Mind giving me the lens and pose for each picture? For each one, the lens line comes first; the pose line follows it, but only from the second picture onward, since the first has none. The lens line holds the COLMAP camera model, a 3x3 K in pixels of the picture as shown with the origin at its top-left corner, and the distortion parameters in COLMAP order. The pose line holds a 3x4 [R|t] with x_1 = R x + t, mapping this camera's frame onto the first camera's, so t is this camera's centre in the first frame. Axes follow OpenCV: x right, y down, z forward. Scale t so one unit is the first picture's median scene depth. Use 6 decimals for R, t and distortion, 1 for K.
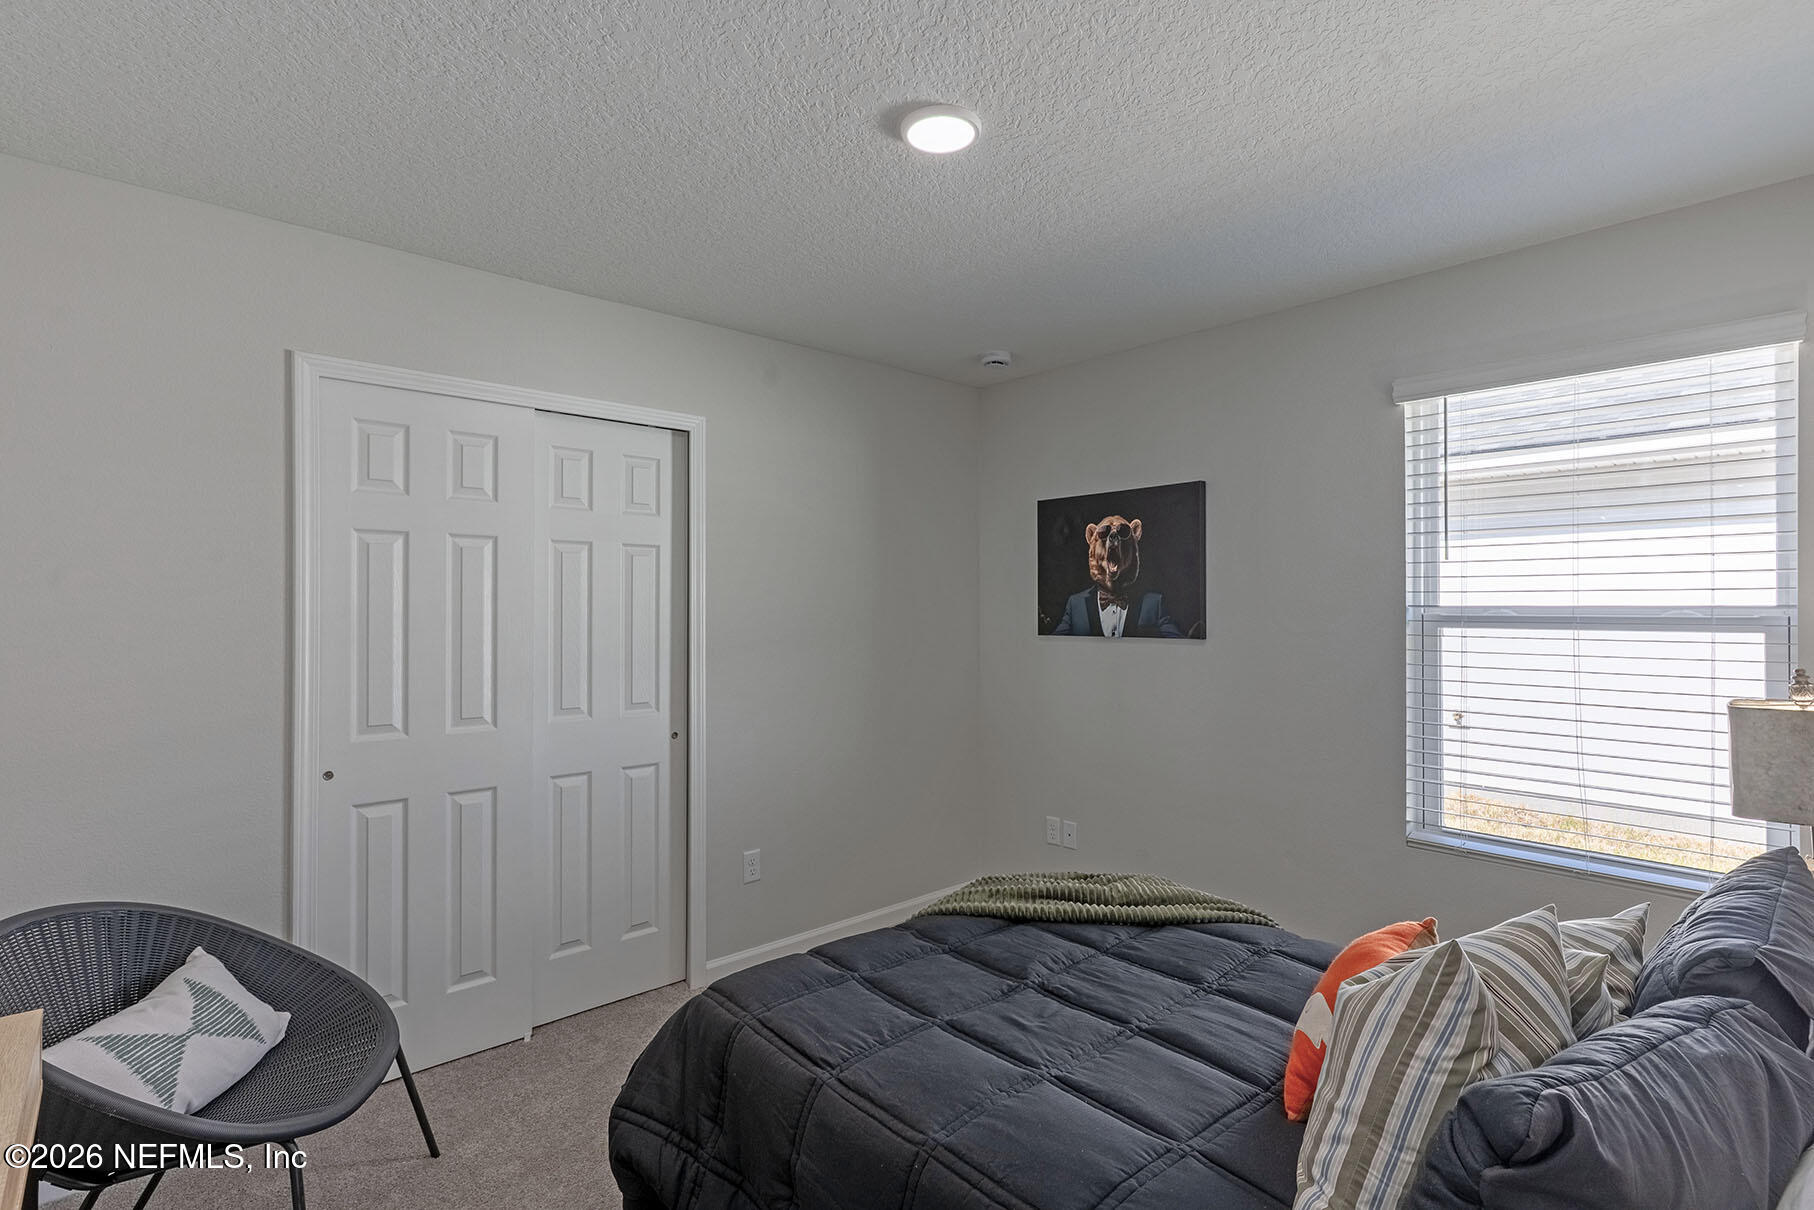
lens RADIAL K [[873.7, 0, 904.4], [0, 873.7, 592.6], [0, 0, 1]] dist [0.000069, -0.000026]
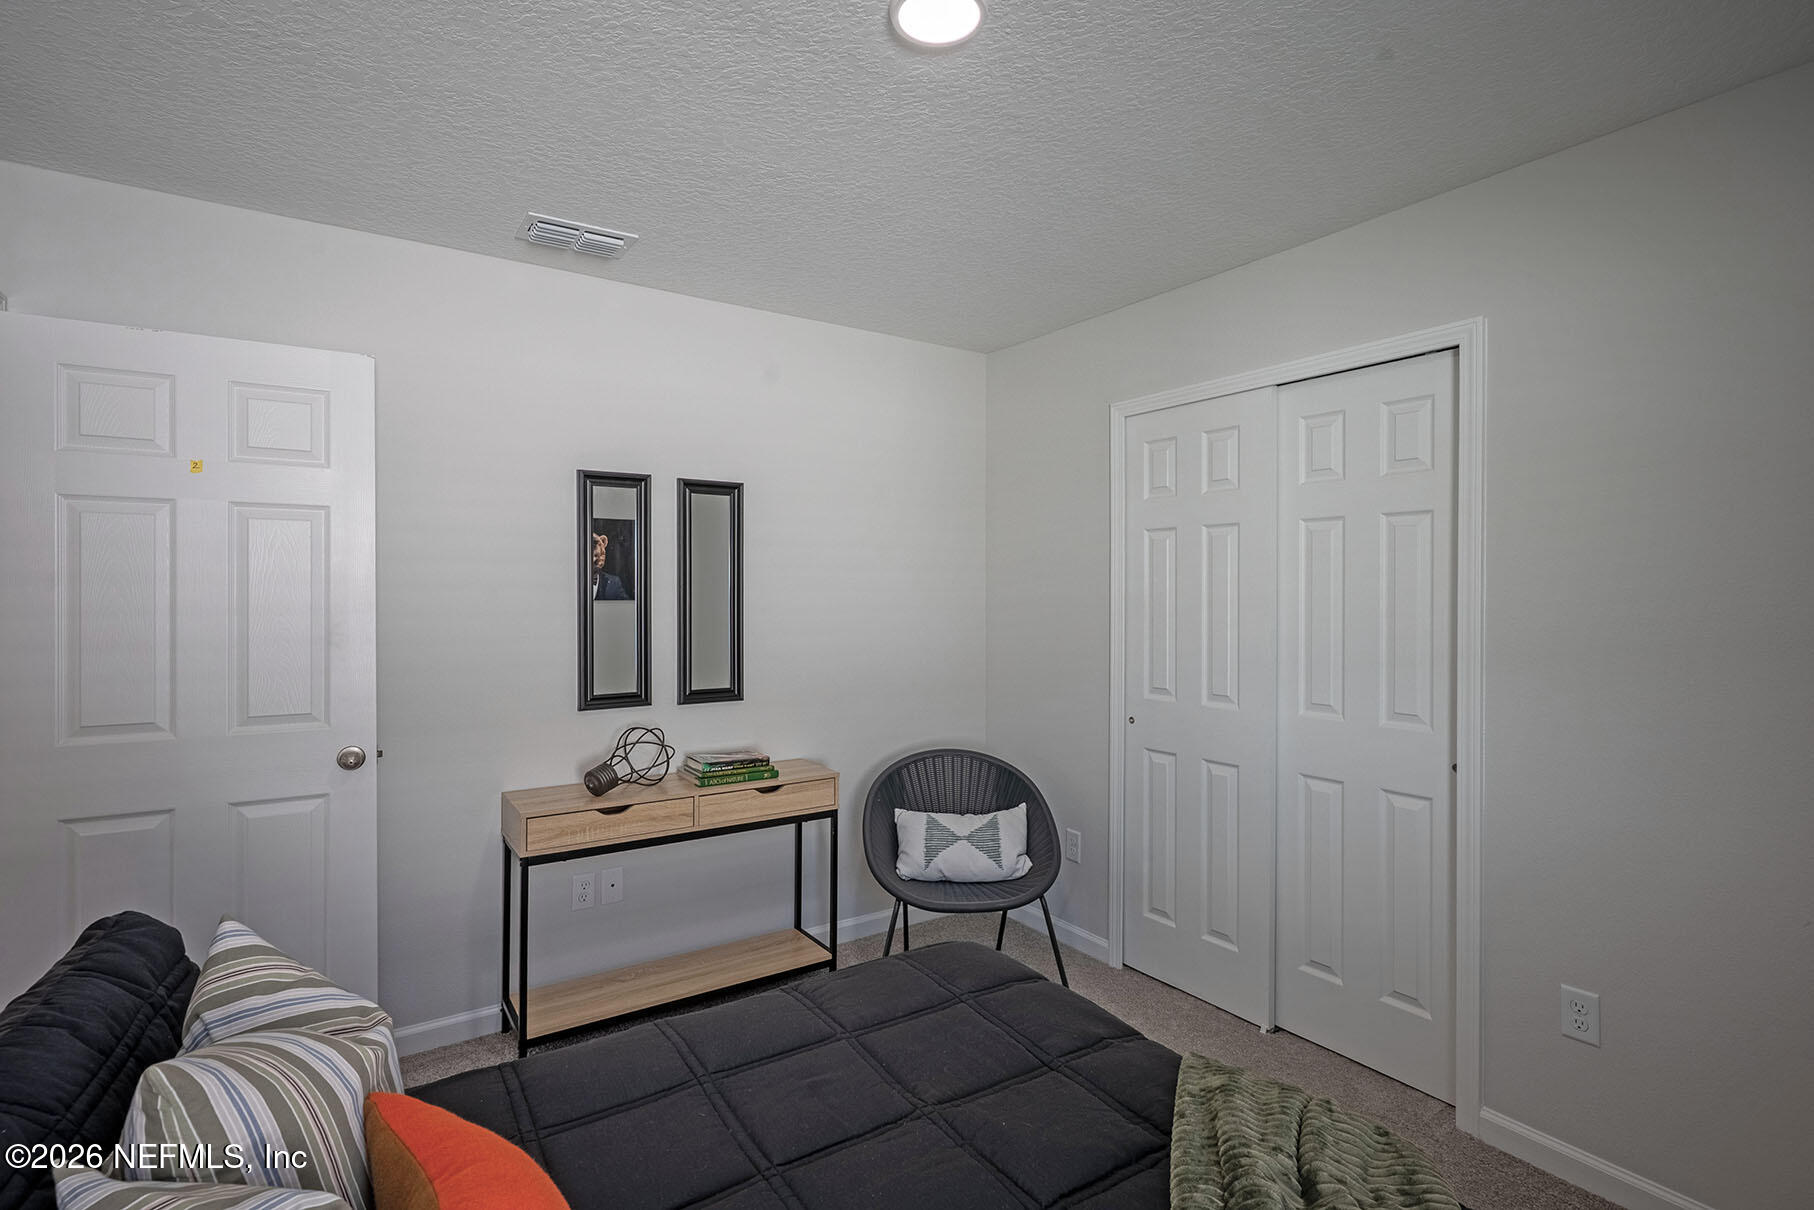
lens RADIAL K [[873.7, 0, 904.4], [0, 873.7, 592.6], [0, 0, 1]] dist [0.000069, -0.000026]
pose [[-0.144617, 0.000457, -0.989488, 0.659938], [0.016955, 0.999854, -0.002016, 0.014291], [0.989342, -0.017069, -0.144604, 0.826750]]
